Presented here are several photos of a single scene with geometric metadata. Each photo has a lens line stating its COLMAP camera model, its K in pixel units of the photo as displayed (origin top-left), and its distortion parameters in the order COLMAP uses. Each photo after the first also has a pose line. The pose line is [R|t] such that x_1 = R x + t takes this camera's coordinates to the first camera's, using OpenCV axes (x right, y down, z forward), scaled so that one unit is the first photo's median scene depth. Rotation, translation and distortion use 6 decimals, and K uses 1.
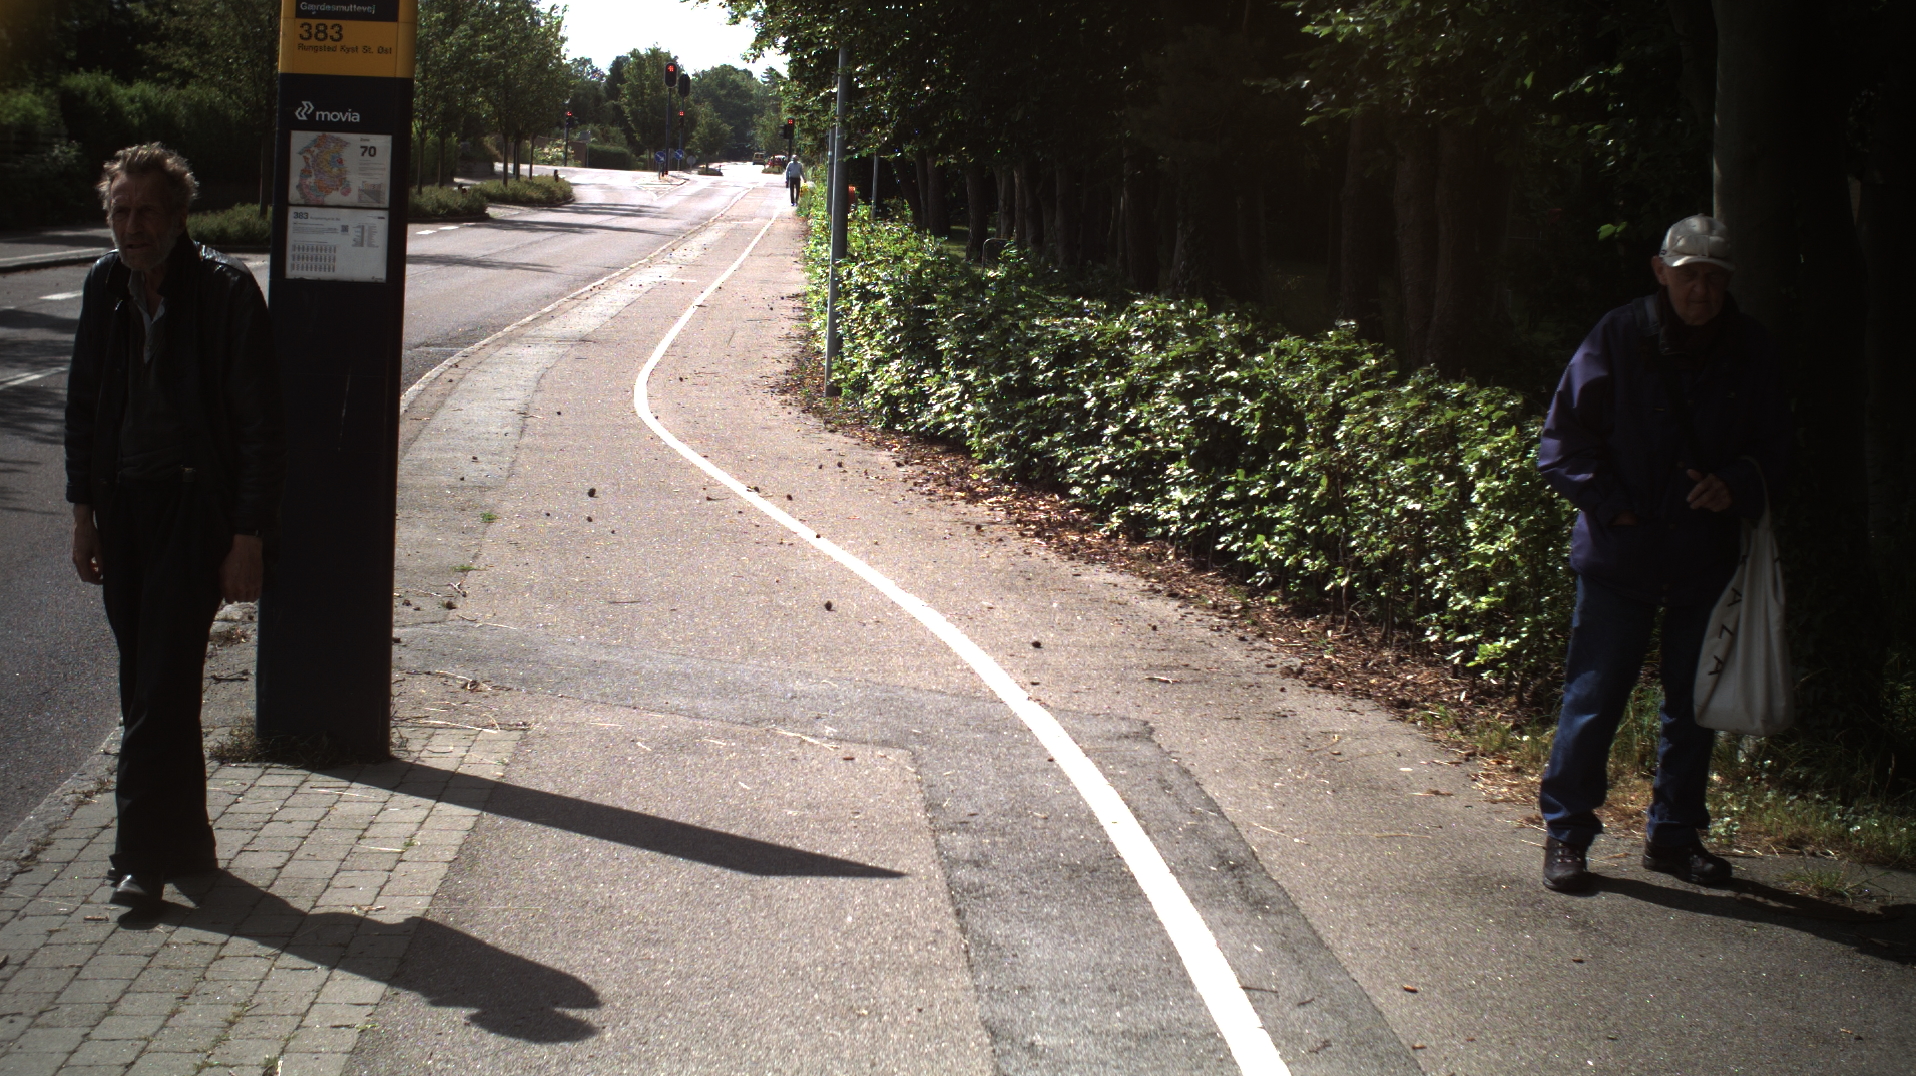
lens RADIAL K [[3501.3, 0, 958.0], [0, 3501.3, 538.0], [0, 0, 1]] dist [-0.299322, 0.332304]
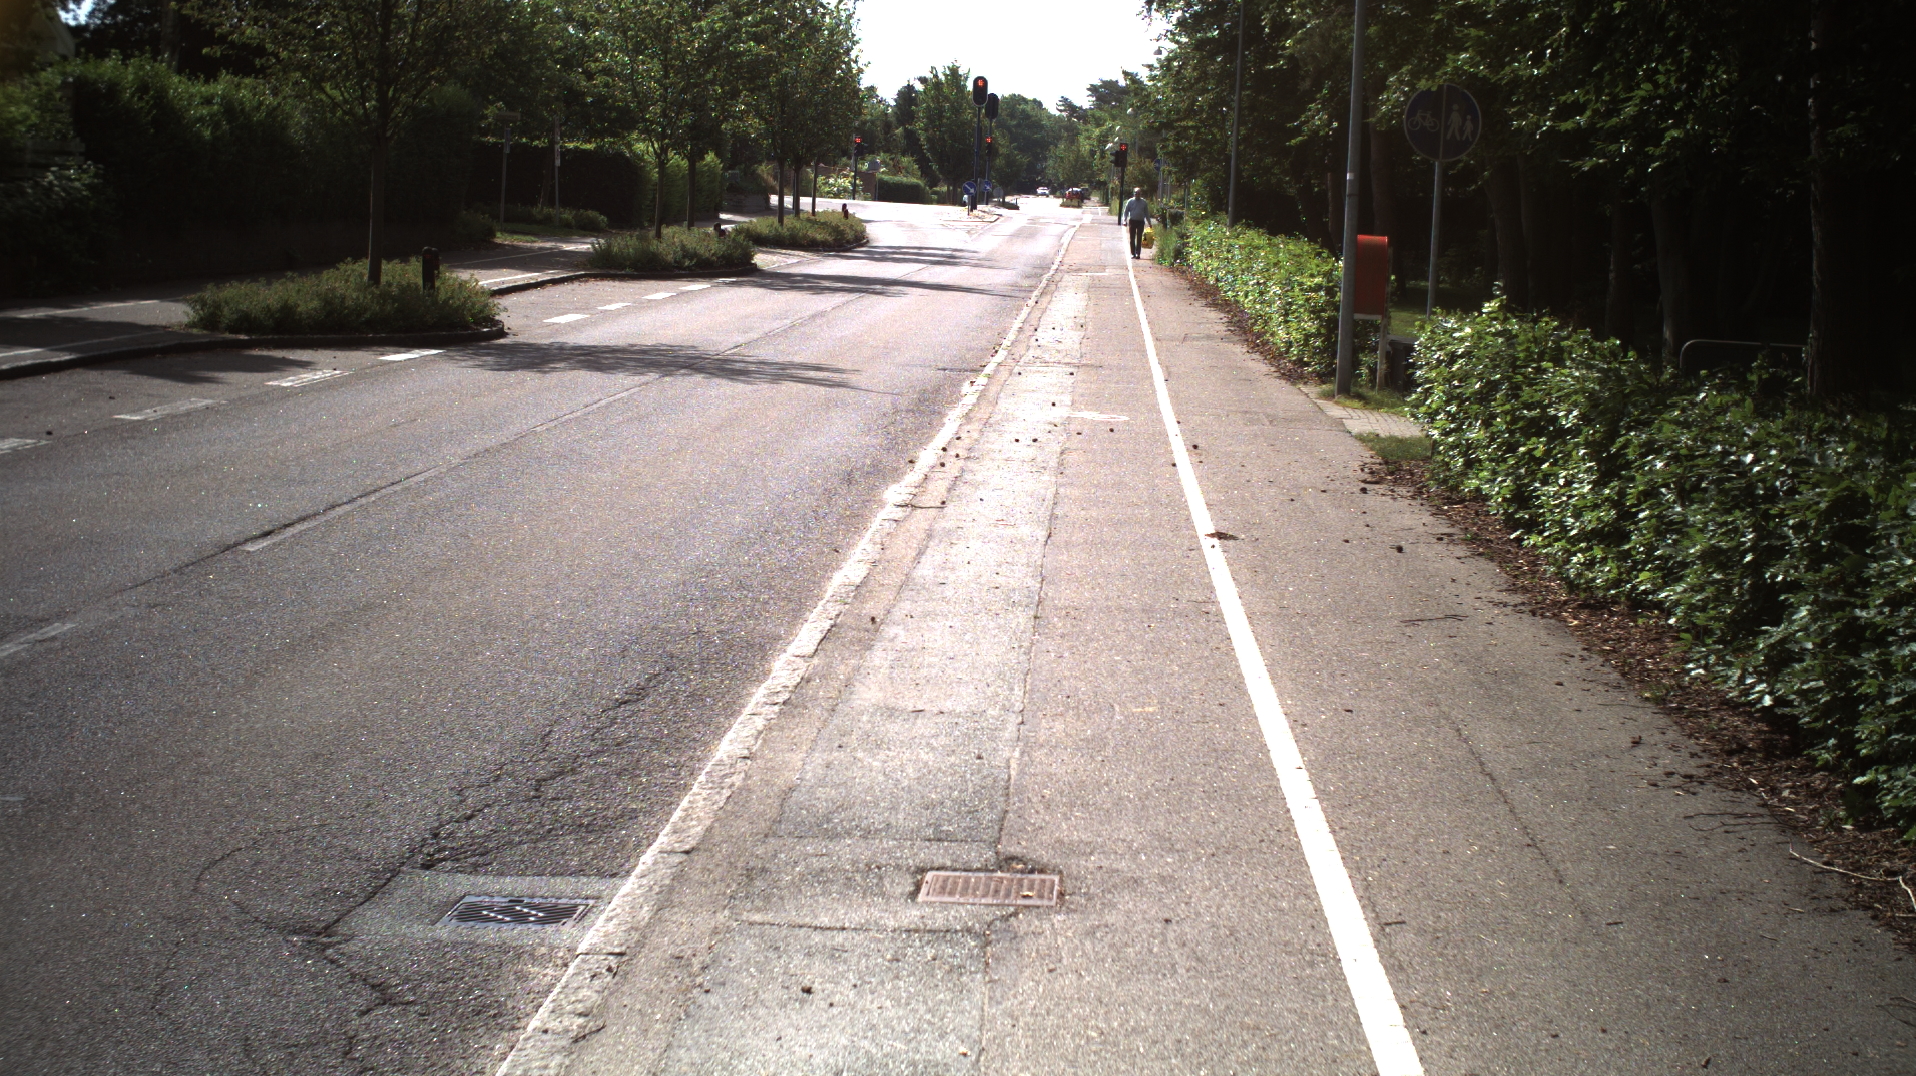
lens RADIAL K [[3501.3, 0, 958.0], [0, 3501.3, 538.0], [0, 0, 1]] dist [-0.299322, 0.332304]
pose [[0.996744, 0.002121, -0.080609, -0.118464], [-0.002886, 0.999952, -0.009385, -0.102991], [0.080585, 0.009587, 0.996702, 0.965014]]
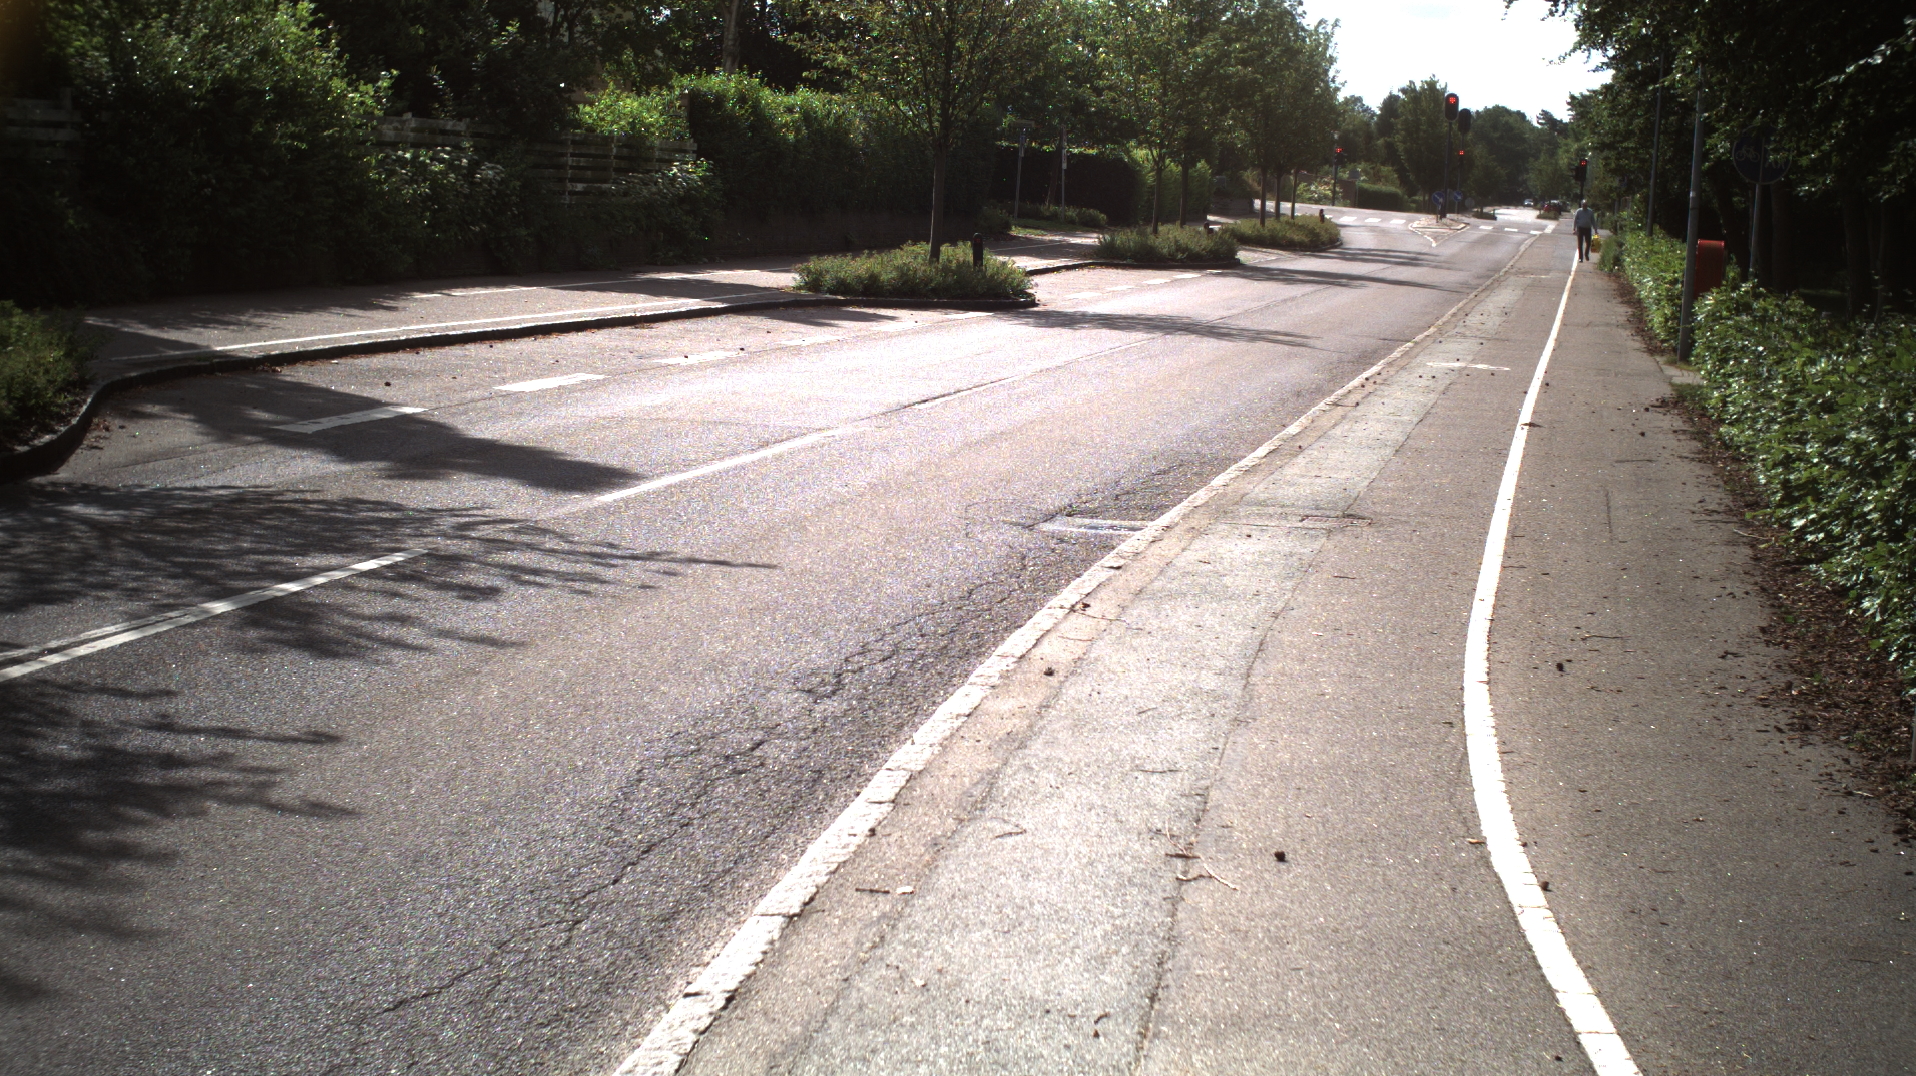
lens RADIAL K [[3501.3, 0, 958.0], [0, 3501.3, 538.0], [0, 0, 1]] dist [-0.299322, 0.332304]
pose [[0.976075, 0.031689, -0.215114, -0.064011], [-0.034186, 0.999384, -0.007894, -0.060823], [0.214732, 0.015059, 0.976557, 0.582599]]
